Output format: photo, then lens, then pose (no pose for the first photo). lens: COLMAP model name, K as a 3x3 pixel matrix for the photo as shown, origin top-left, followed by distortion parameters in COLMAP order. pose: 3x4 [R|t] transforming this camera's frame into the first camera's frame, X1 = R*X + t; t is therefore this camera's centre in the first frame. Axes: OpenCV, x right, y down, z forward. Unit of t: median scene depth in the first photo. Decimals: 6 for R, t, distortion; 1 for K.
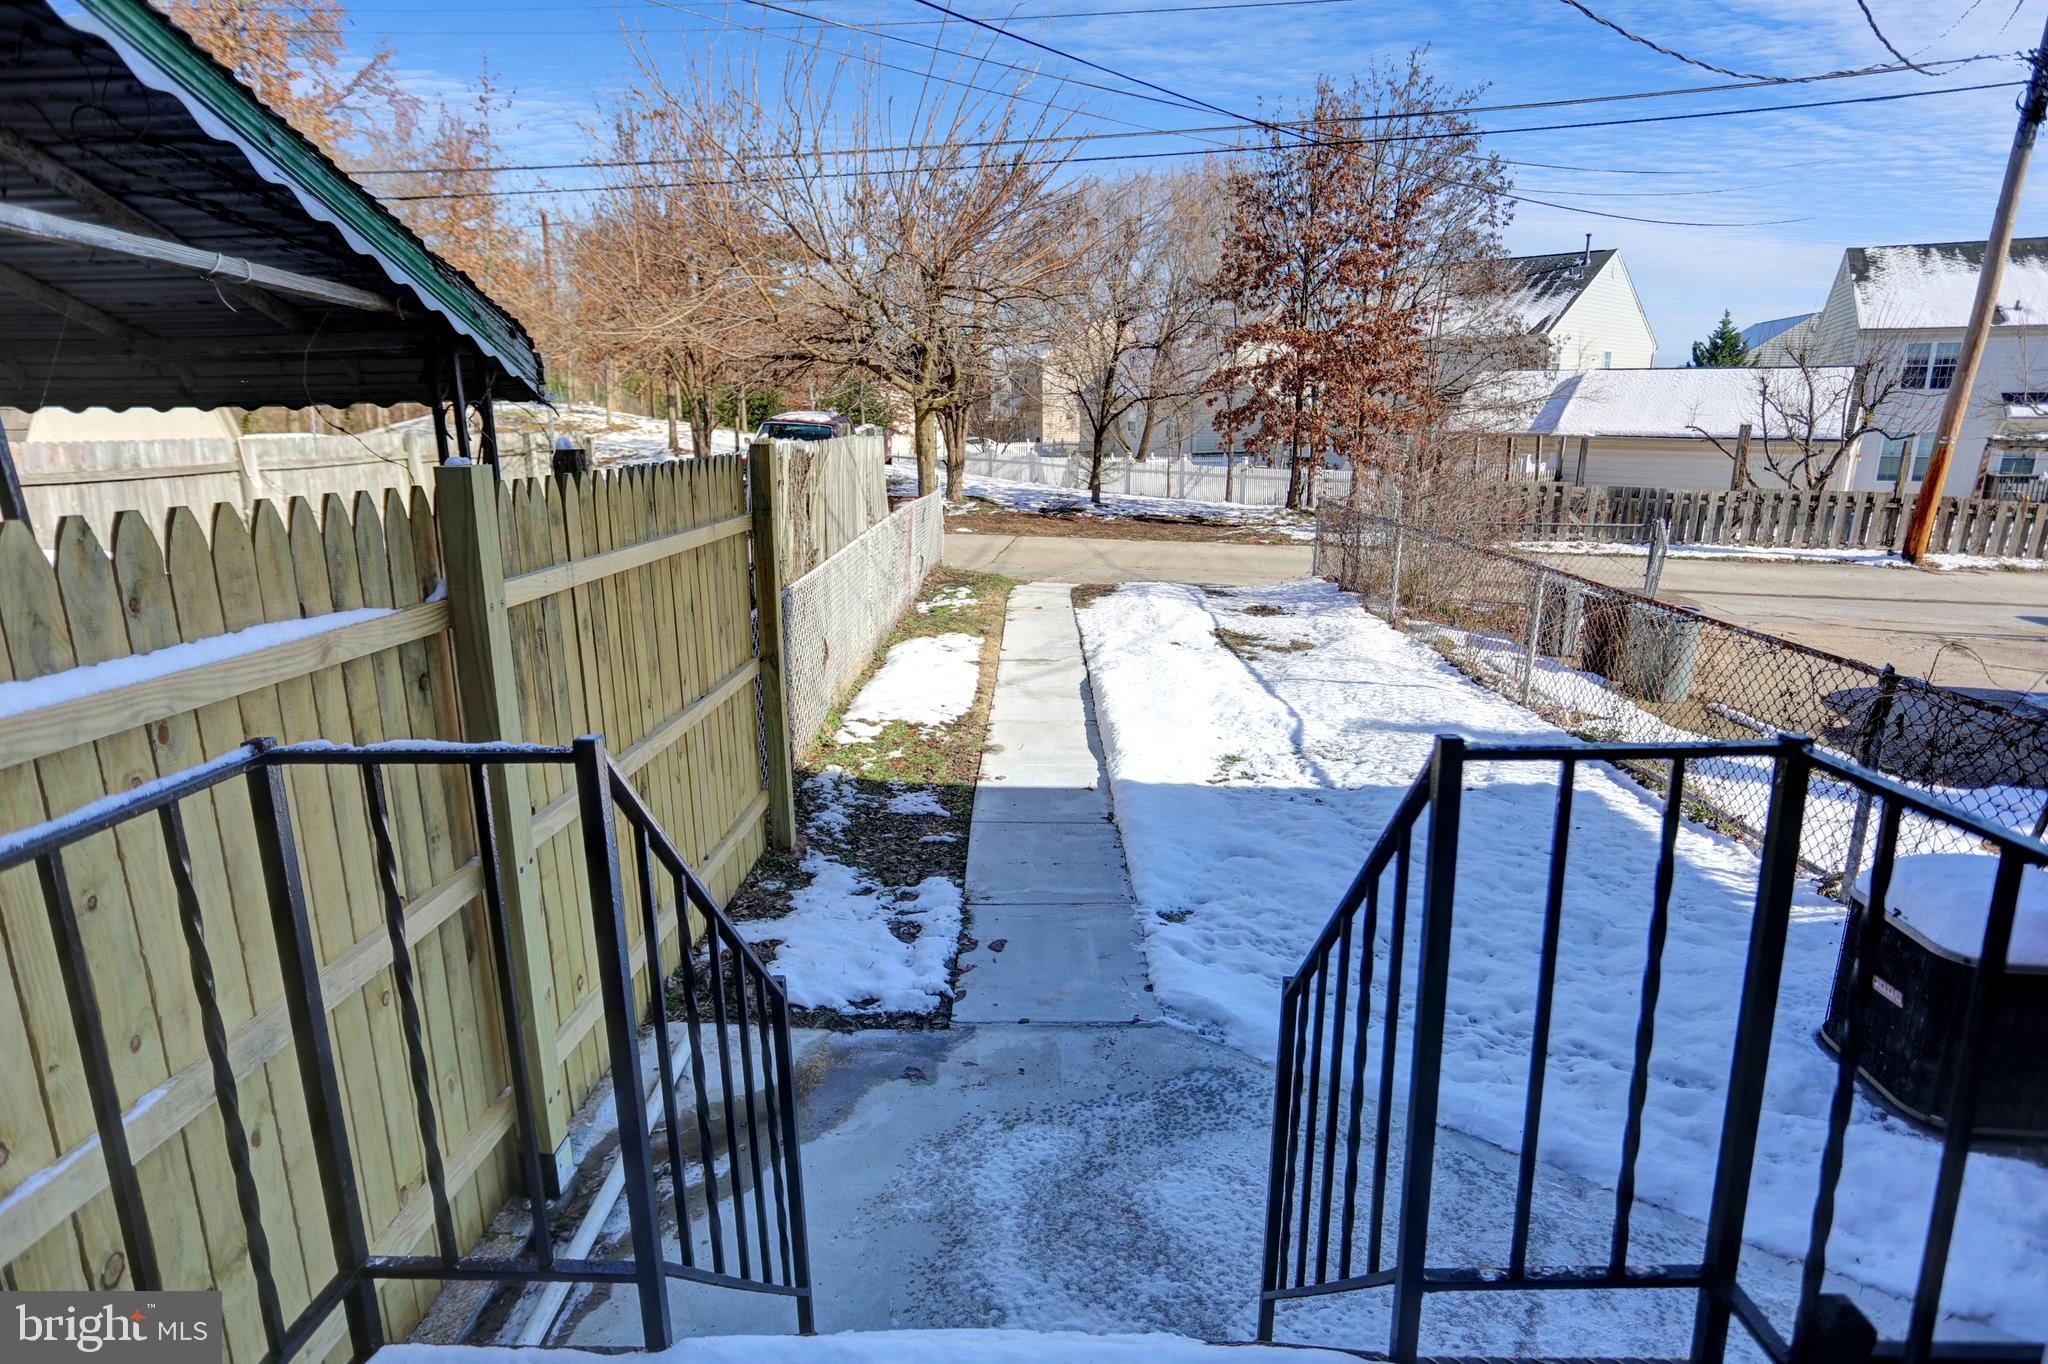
lens RADIAL K [[1113.2, 0, 1023.6], [0, 1113.2, 677.3], [0, 0, 1]] dist [-0.043729, 0.016087]
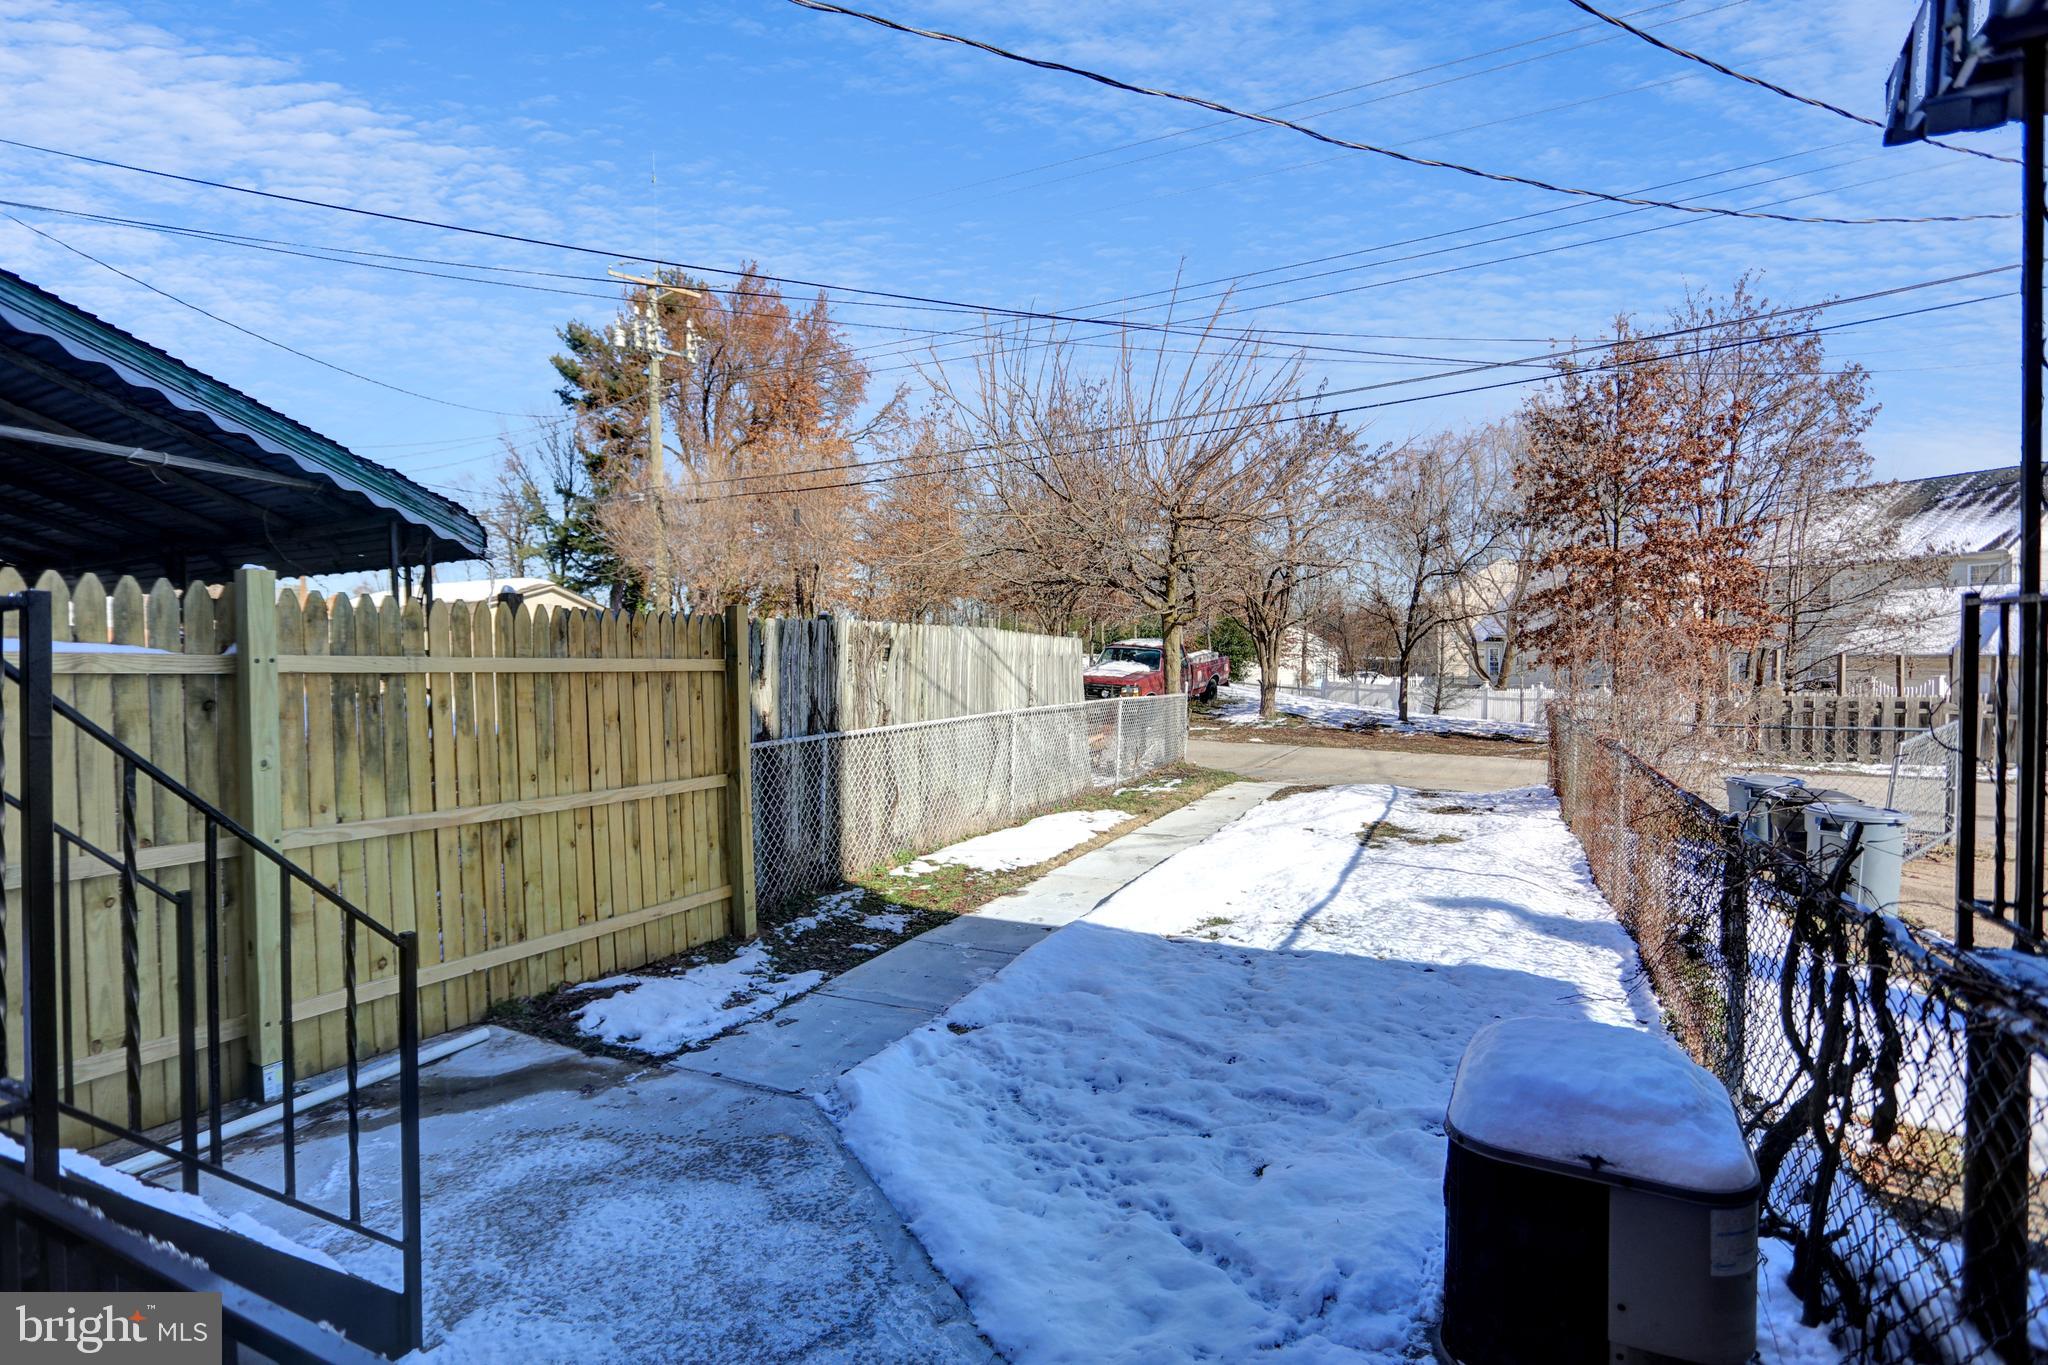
lens RADIAL K [[995.5, 0, 1018.2], [0, 995.5, 682.4], [0, 0, 1]] dist [-0.059200, 0.017177]
pose [[0.910236, 0.003027, -0.414078, 0.451101], [-0.089172, 0.977945, -0.188872, 0.054901], [0.404374, 0.208843, 0.890430, 0.105140]]
